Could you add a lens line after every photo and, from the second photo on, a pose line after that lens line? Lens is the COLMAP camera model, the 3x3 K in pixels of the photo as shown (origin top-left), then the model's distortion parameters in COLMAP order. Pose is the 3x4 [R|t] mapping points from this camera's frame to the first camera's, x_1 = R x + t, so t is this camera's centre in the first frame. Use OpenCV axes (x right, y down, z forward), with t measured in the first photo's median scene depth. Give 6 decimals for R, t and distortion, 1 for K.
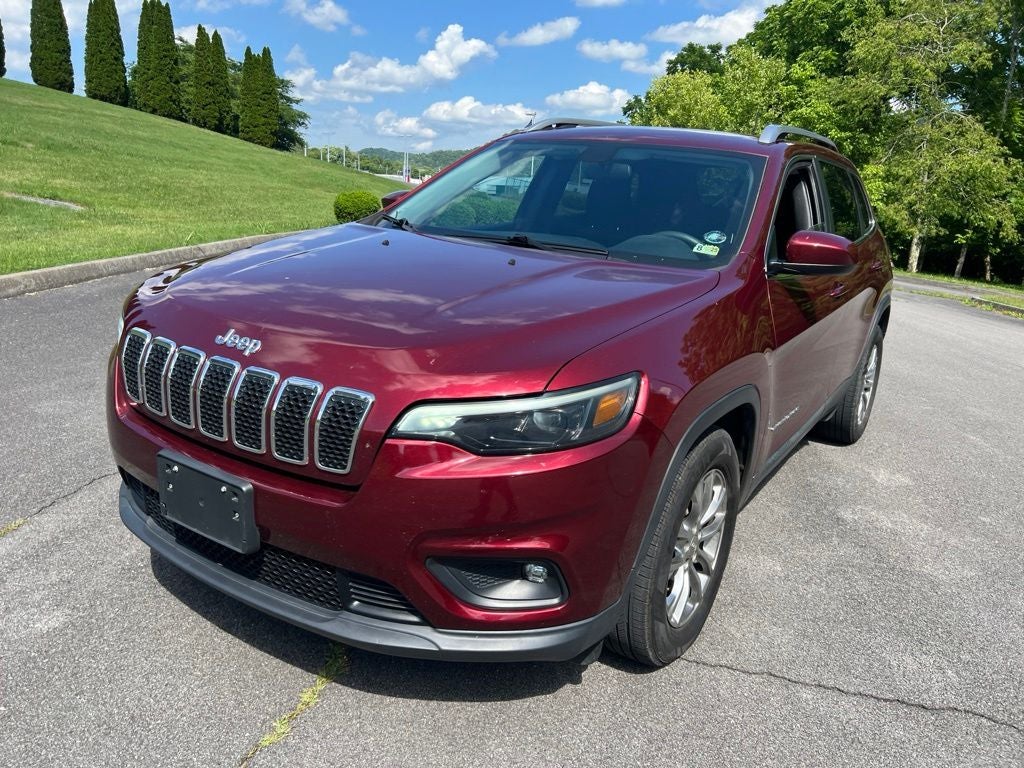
lens RADIAL K [[770.9, 0, 524.1], [0, 770.9, 380.0], [0, 0, 1]] dist [0.054777, -0.055790]
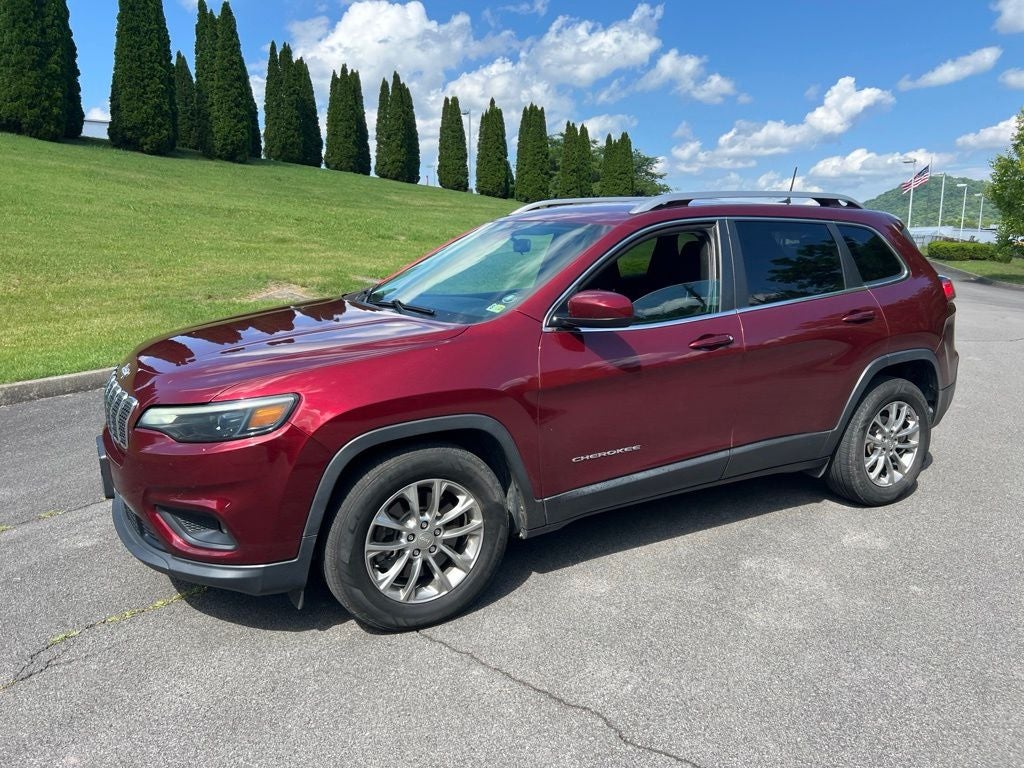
lens RADIAL K [[770.9, 0, 524.1], [0, 770.9, 384.9], [0, 0, 1]] dist [0.054777, -0.055790]
pose [[0.890330, 0.019987, -0.454877, 0.055885], [-0.053799, 0.996656, -0.061507, 0.001882], [0.452127, 0.079233, 0.888428, -0.003716]]
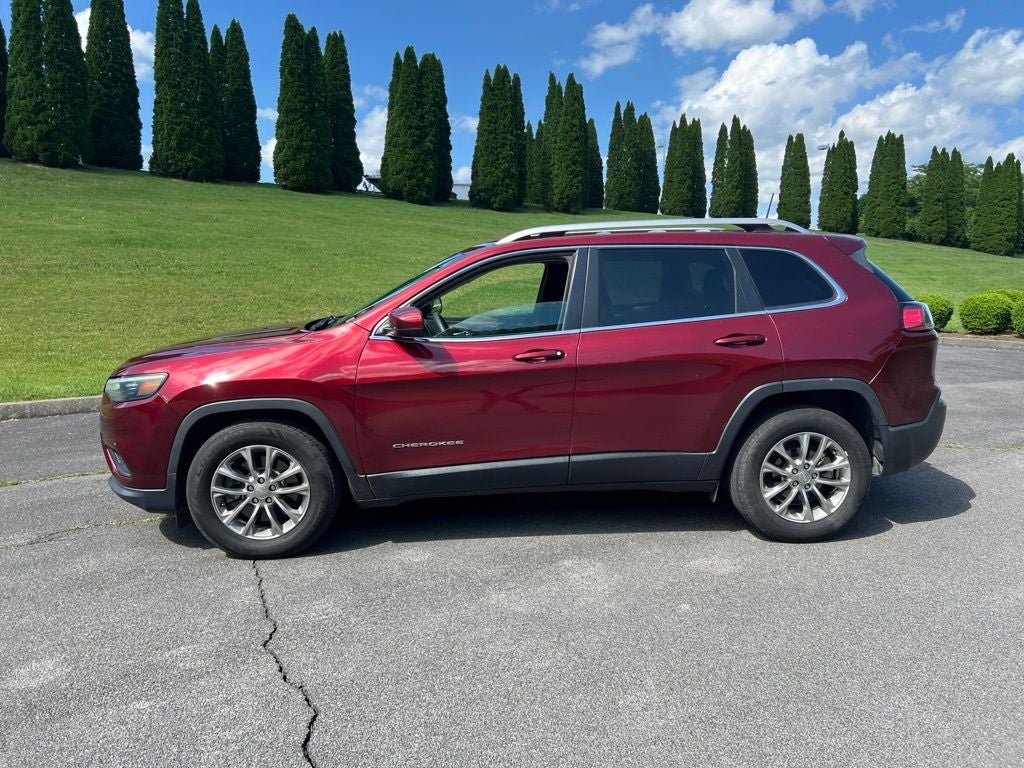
lens RADIAL K [[770.9, 0, 521.7], [0, 770.9, 380.1], [0, 0, 1]] dist [0.054777, -0.055790]
pose [[0.588583, 0.029134, -0.807912, 0.113688], [-0.148009, 0.986343, -0.072260, 0.000880], [0.794773, 0.162109, 0.584856, 0.026000]]
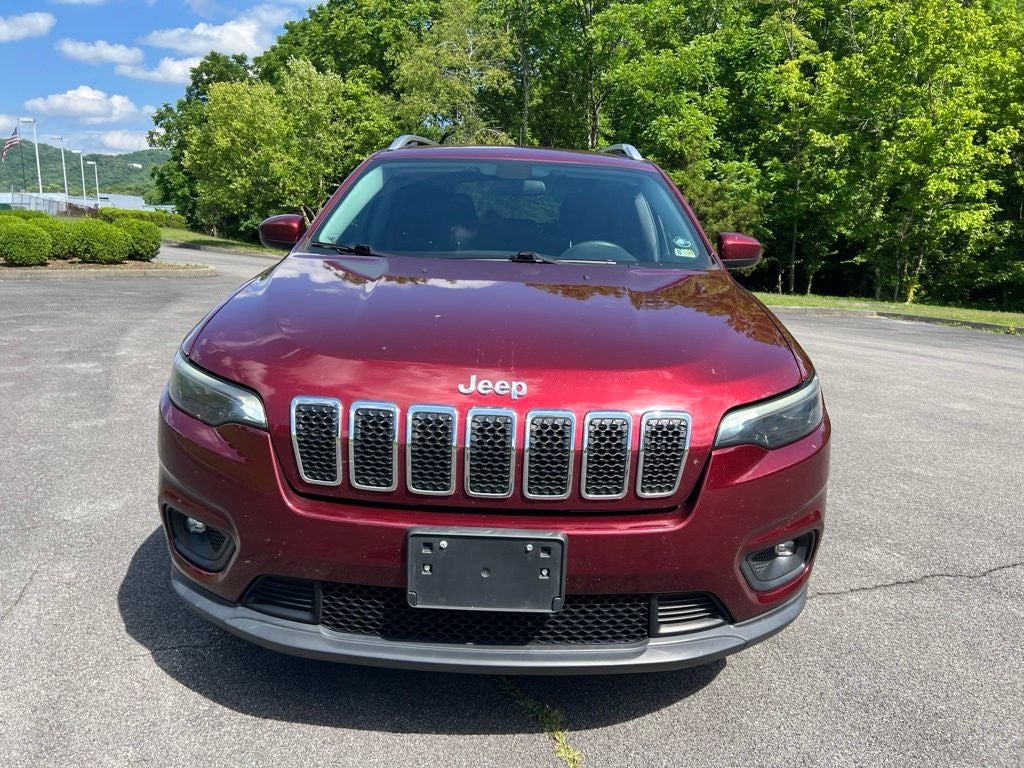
lens RADIAL K [[770.9, 0, 506.9], [0, 770.9, 373.8], [0, 0, 1]] dist [0.054777, -0.055790]
pose [[0.850188, -0.149980, 0.504664, -0.039980], [0.160279, 0.986798, 0.023249, -0.004107], [-0.501489, 0.061121, 0.863003, 0.010410]]
